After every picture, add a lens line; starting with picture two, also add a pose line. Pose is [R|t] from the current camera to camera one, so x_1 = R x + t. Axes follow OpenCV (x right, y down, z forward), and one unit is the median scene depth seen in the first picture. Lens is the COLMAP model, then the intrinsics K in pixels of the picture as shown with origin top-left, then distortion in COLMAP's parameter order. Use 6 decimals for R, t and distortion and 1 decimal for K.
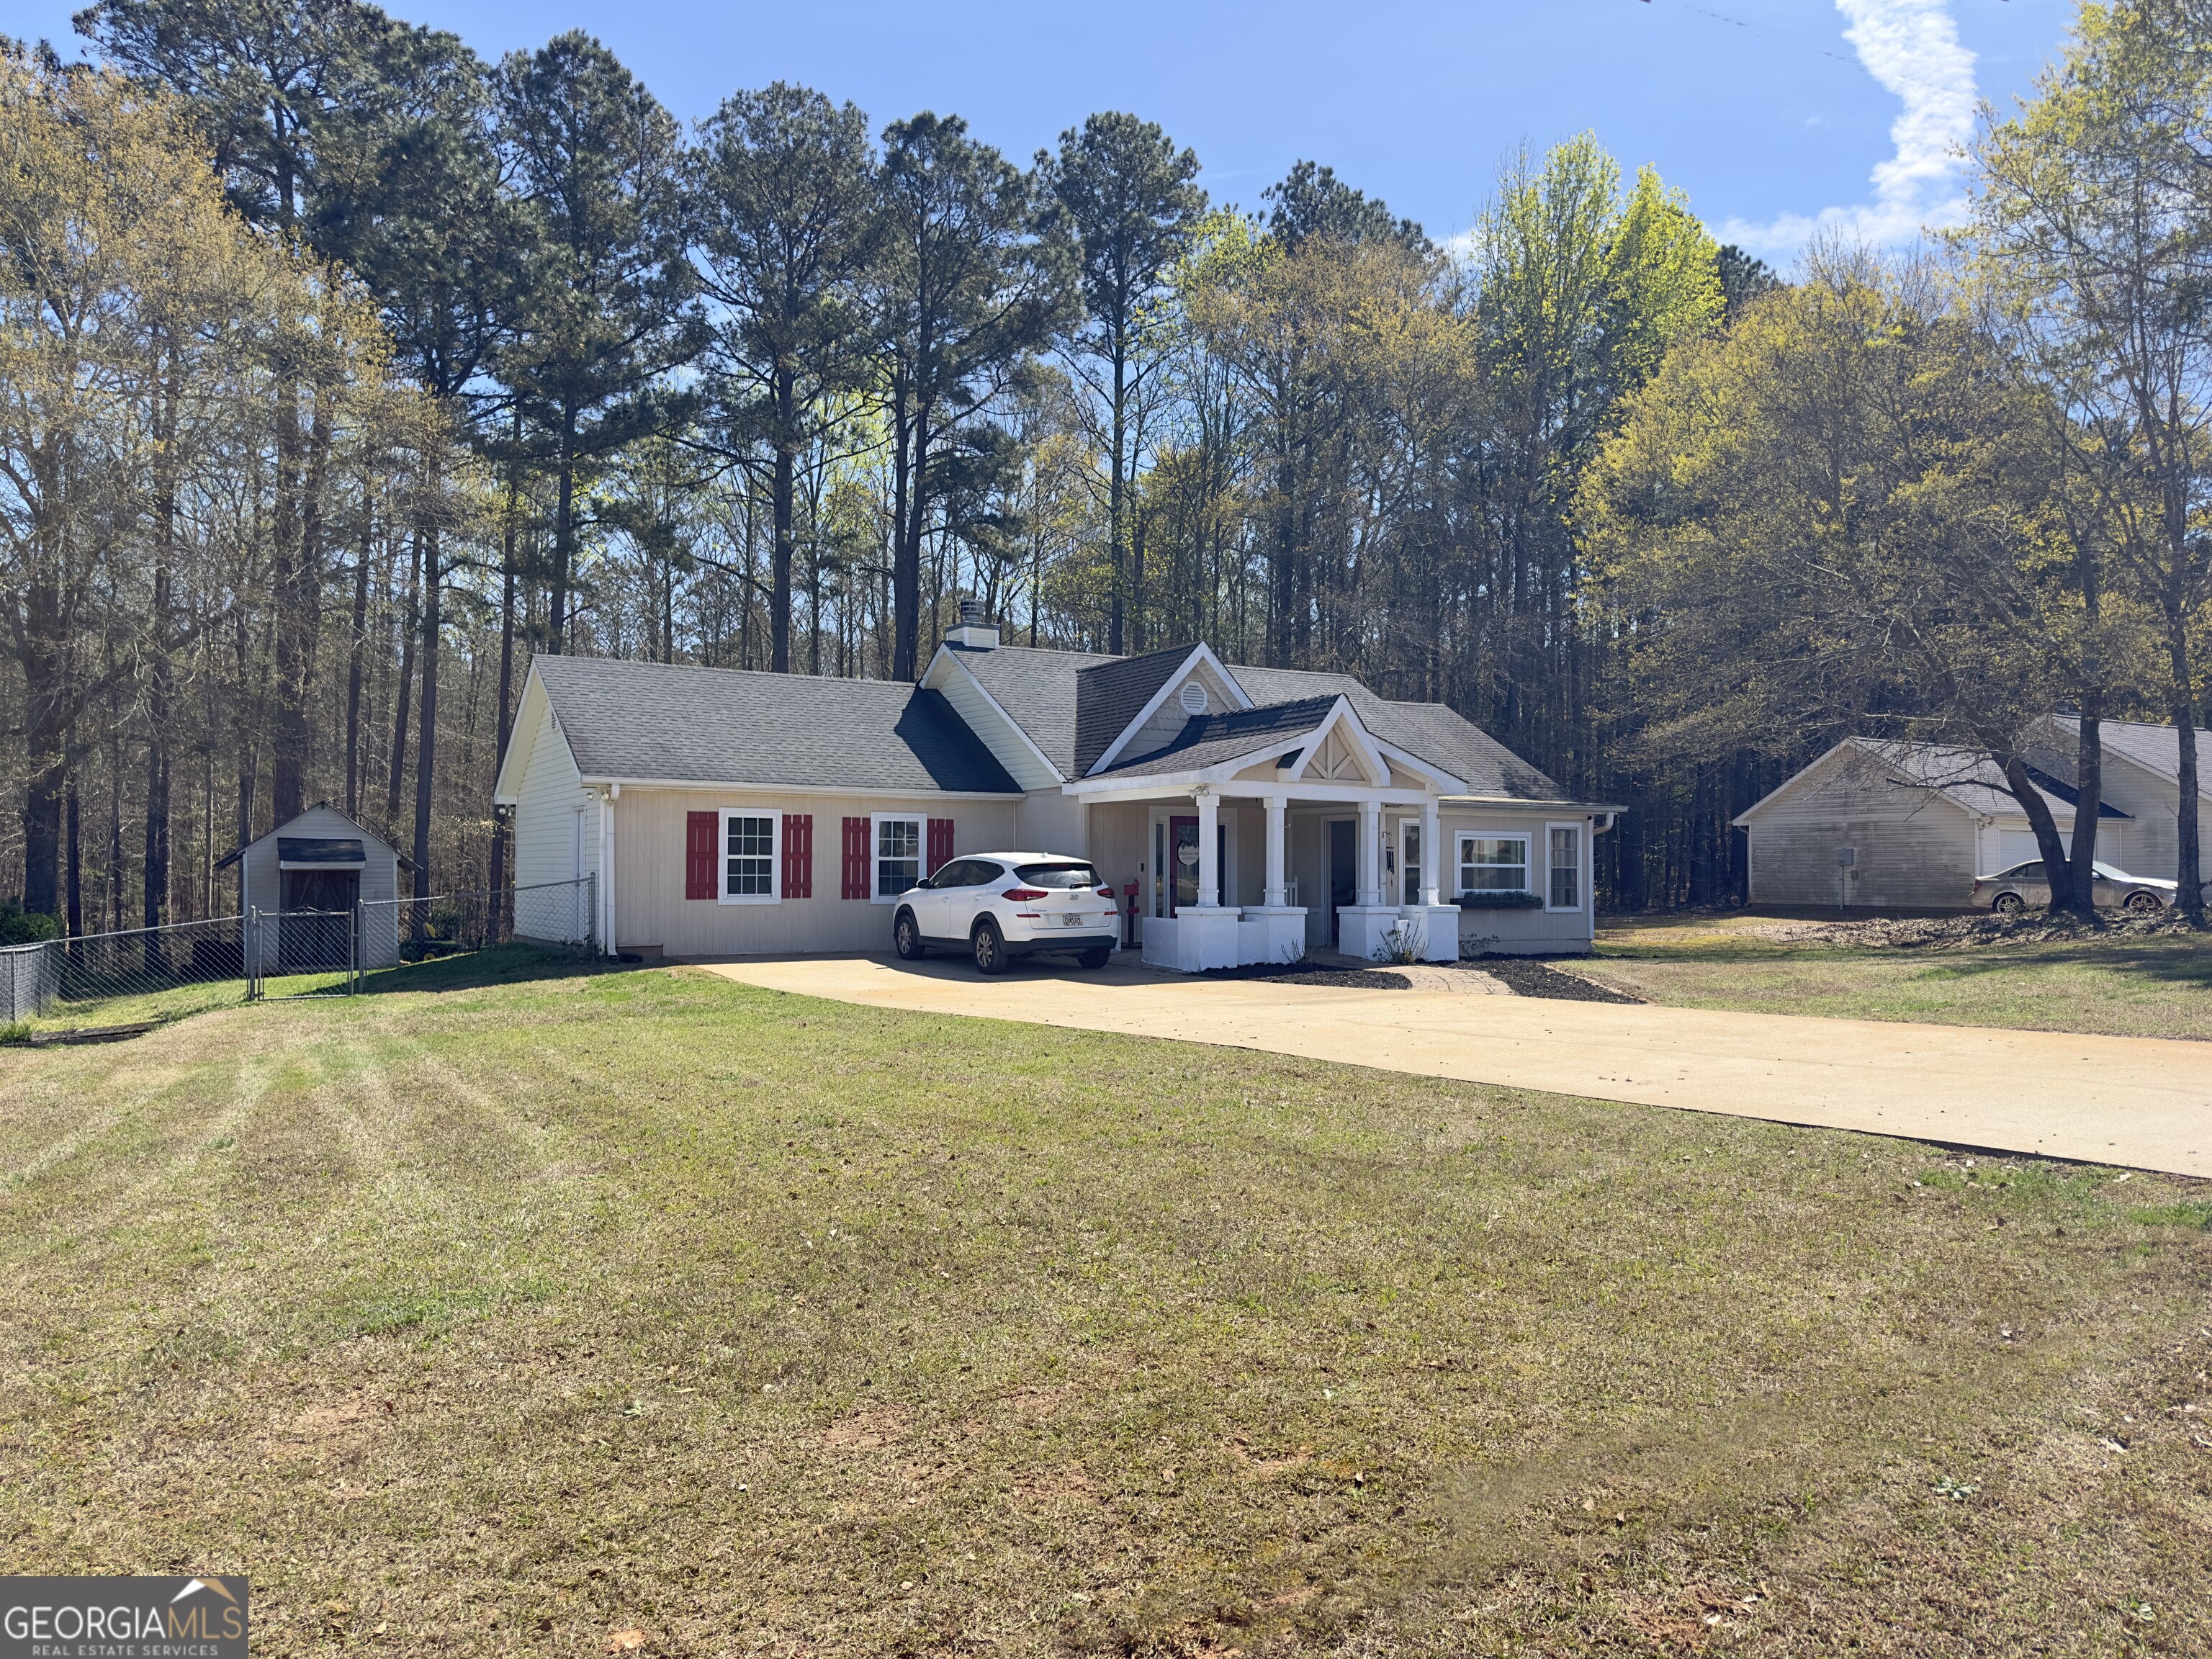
lens RADIAL K [[1581.0, 0, 1094.2], [0, 1581.0, 826.1], [0, 0, 1]] dist [0.023666, -0.005664]
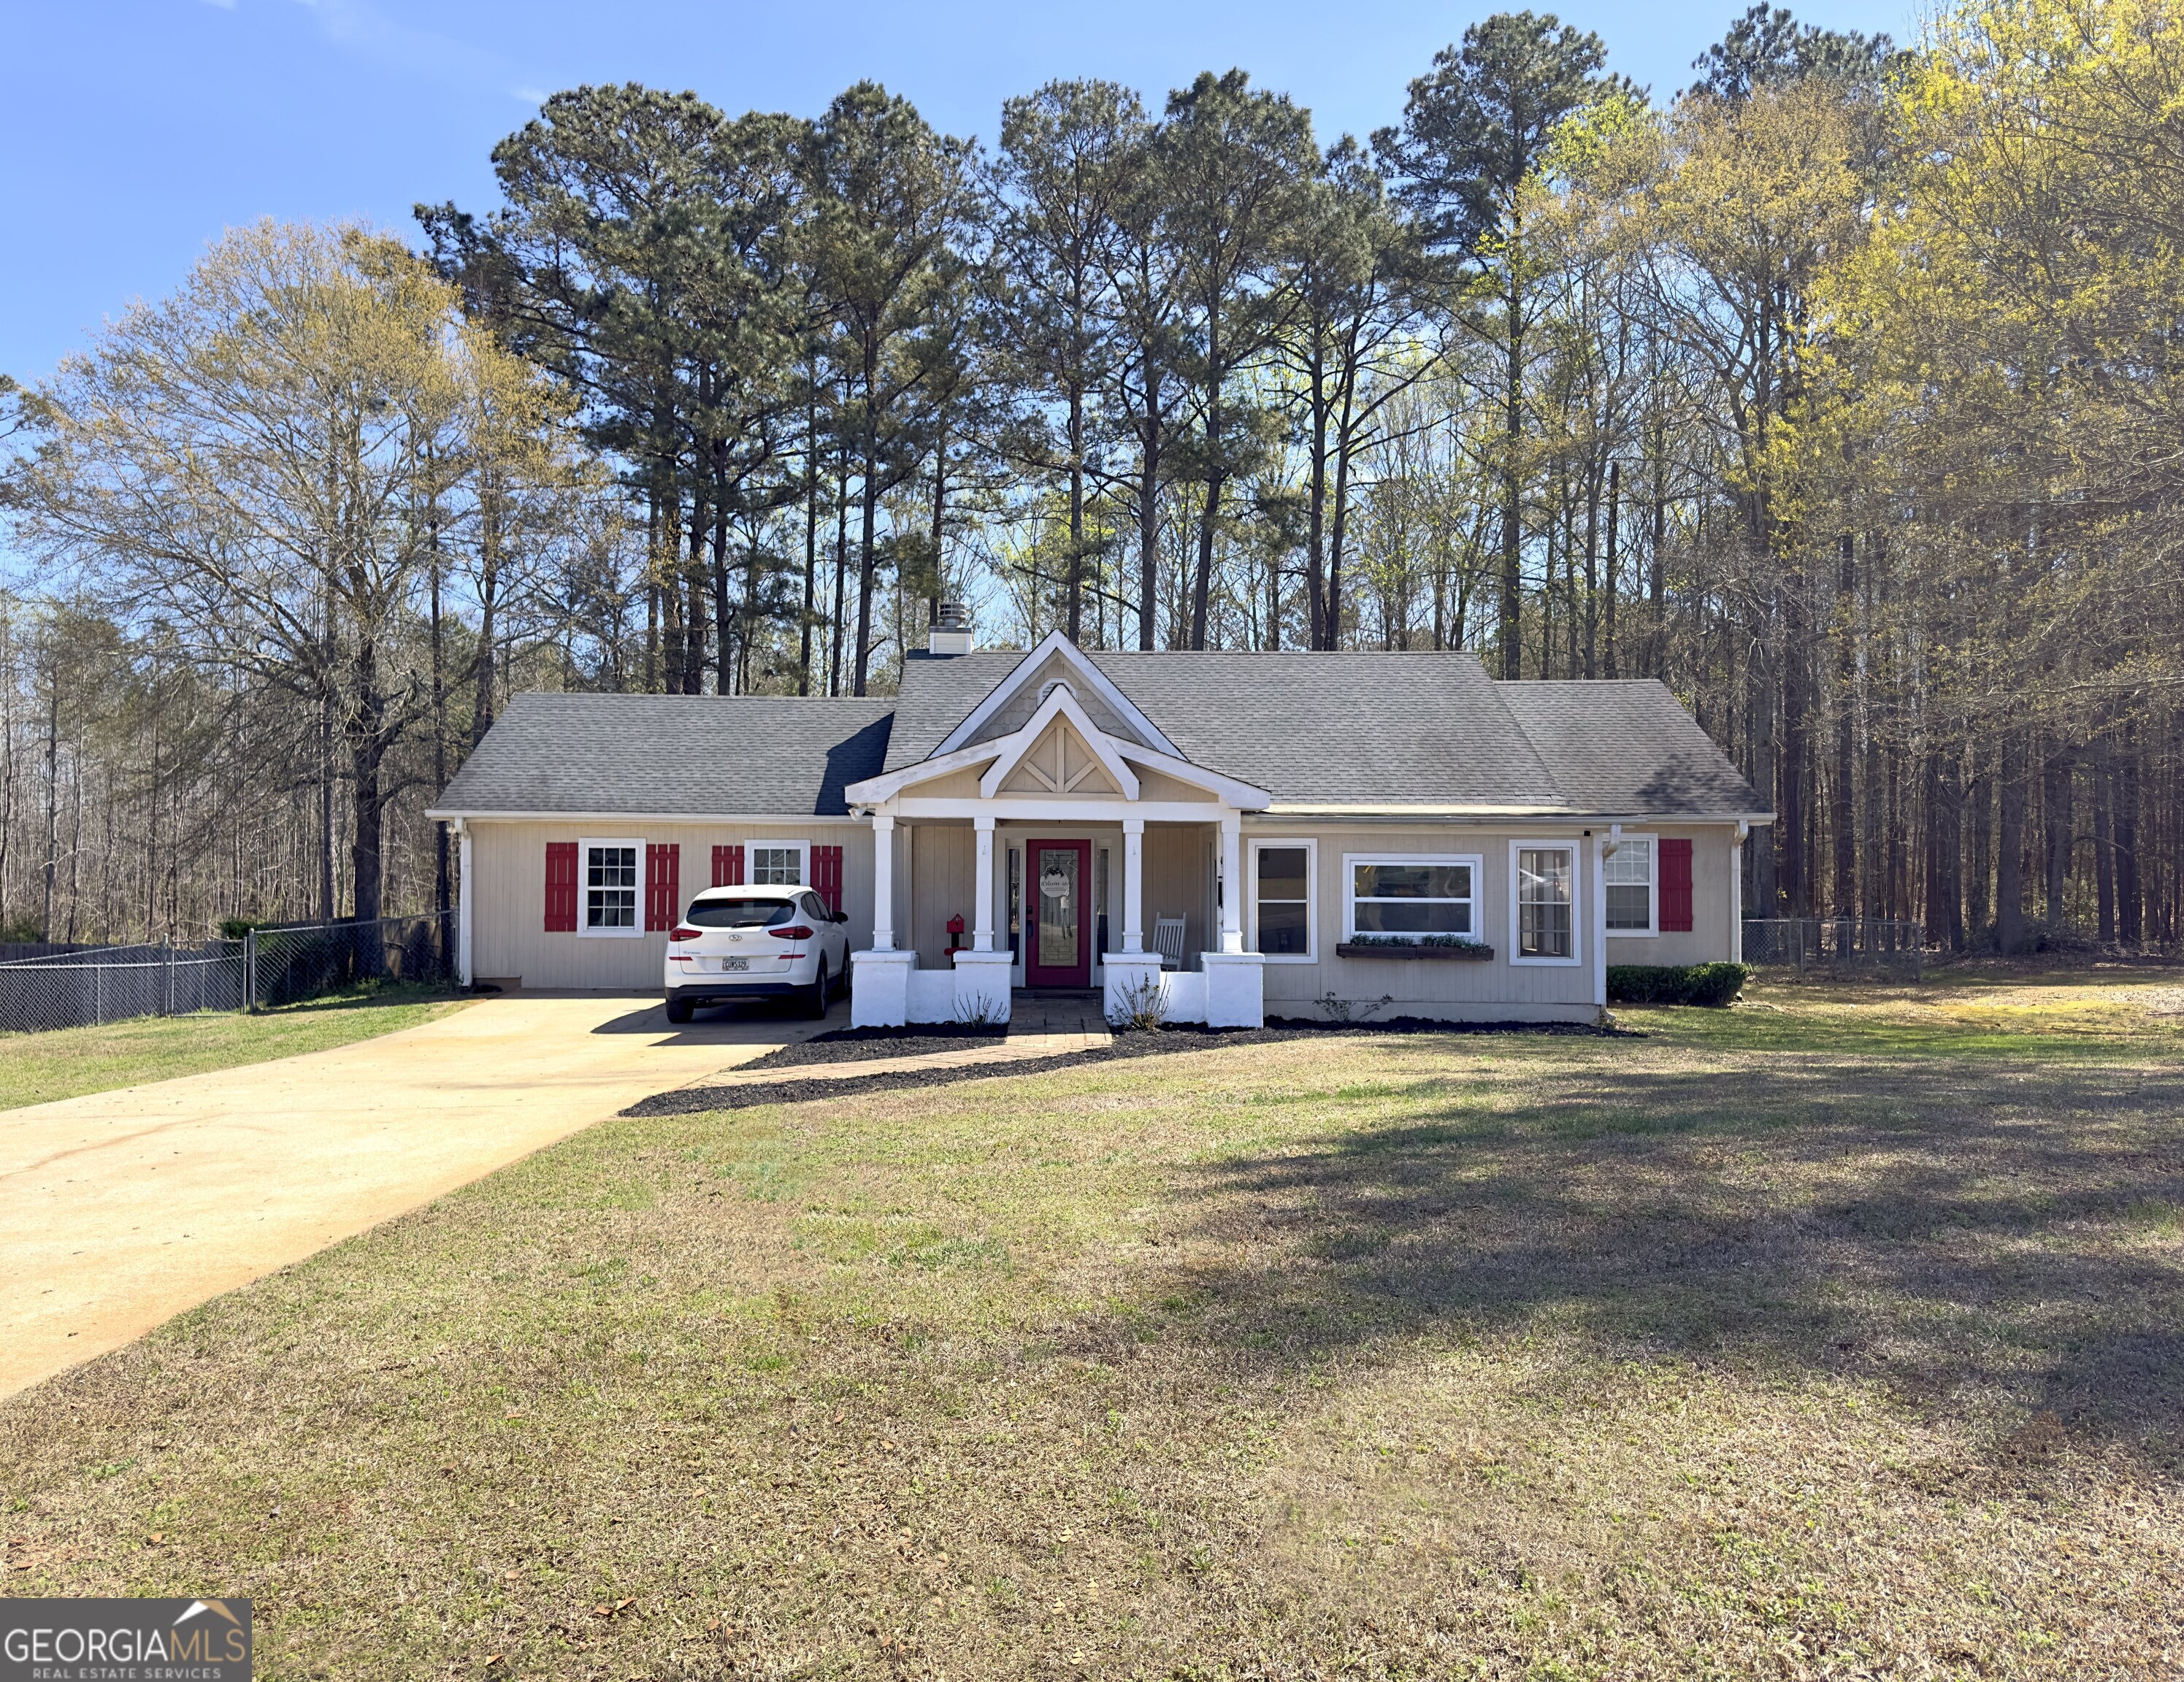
lens RADIAL K [[1589.8, 0, 1085.4], [0, 1589.8, 842.1], [0, 0, 1]] dist [0.010858, -0.001021]
pose [[0.866968, -0.012729, -0.498201, 0.519356], [0.011984, 0.999917, -0.004694, -0.000835], [0.498220, -0.001900, 0.867049, 0.297241]]
